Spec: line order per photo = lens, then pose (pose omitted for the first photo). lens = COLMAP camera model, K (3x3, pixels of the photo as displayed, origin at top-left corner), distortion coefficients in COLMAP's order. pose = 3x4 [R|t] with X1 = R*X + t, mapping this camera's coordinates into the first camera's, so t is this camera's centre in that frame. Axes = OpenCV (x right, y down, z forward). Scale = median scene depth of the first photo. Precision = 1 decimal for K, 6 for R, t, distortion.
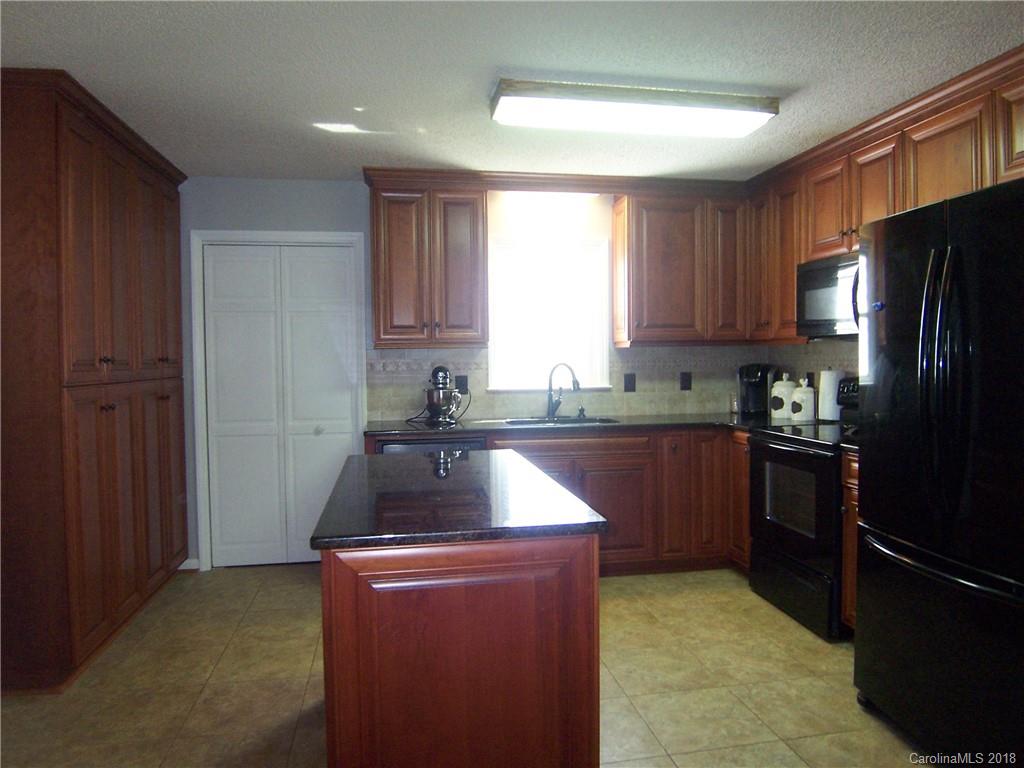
lens RADIAL K [[687.7, 0, 517.7], [0, 687.7, 379.3], [0, 0, 1]] dist [-0.016422, -0.038360]
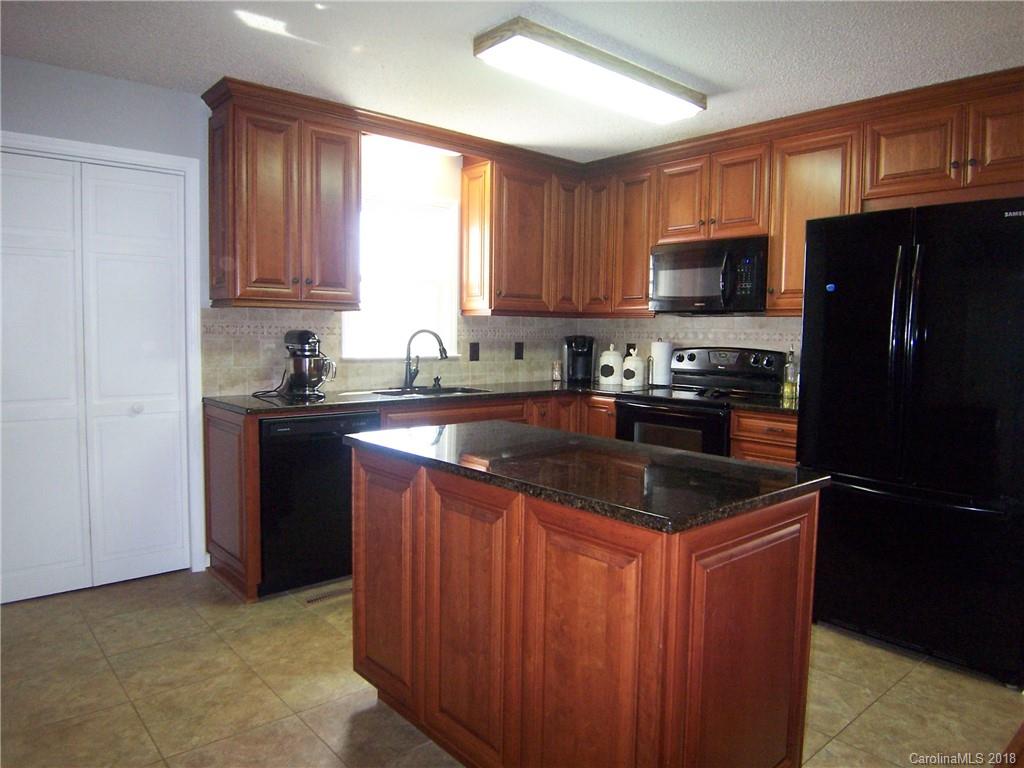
lens RADIAL K [[687.7, 0, 517.7], [0, 687.7, 379.3], [0, 0, 1]] dist [-0.016422, -0.038360]
pose [[0.856708, -0.012522, 0.515650, -0.316920], [-0.007712, 0.999283, 0.037078, 0.008208], [-0.515745, -0.035742, 0.855996, 0.127254]]
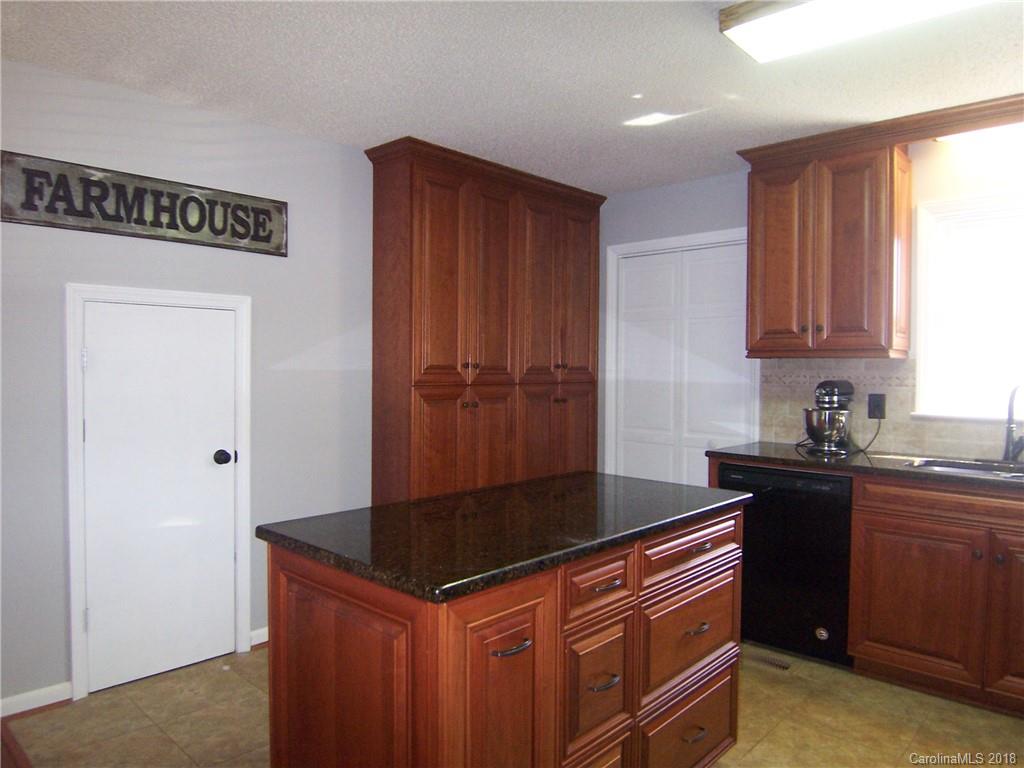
lens RADIAL K [[687.7, 0, 517.7], [0, 687.7, 379.3], [0, 0, 1]] dist [-0.016422, -0.038360]
pose [[0.597158, 0.029831, -0.801569, 0.293383], [-0.037622, 0.999250, 0.009160, -0.013487], [0.801241, 0.024686, 0.597833, 0.234938]]
